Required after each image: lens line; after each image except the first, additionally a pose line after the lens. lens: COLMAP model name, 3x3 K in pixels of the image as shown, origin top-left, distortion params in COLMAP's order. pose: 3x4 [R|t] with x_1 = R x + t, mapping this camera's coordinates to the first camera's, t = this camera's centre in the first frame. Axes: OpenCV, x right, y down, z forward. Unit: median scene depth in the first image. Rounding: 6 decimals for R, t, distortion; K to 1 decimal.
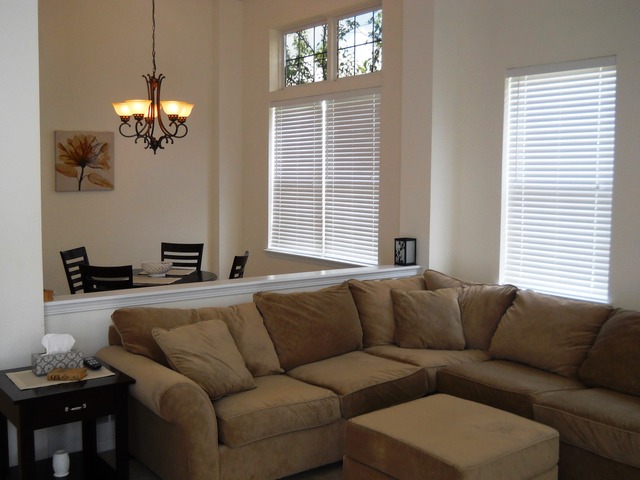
lens RADIAL K [[705.4, 0, 320.0], [0, 705.4, 240.0], [0, 0, 1]] dist [-0.061911, 0.019711]
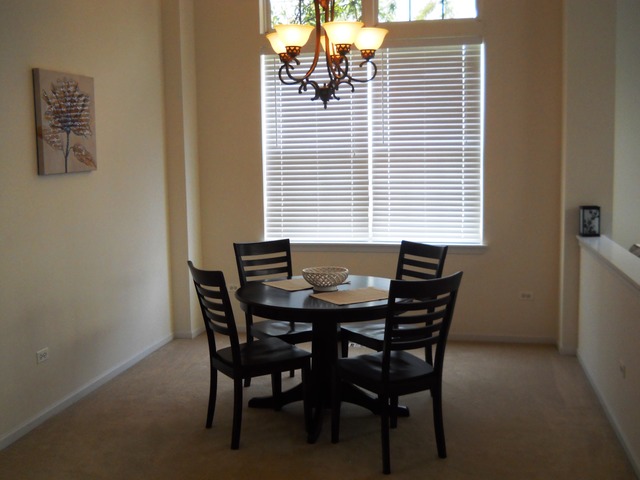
lens RADIAL K [[705.4, 0, 320.0], [0, 705.4, 240.0], [0, 0, 1]] dist [-0.061911, 0.019711]
pose [[0.775203, -0.098492, 0.623987, -0.556899], [0.080686, 0.995118, 0.056833, -0.029971], [-0.626538, 0.006290, 0.779365, 0.403573]]
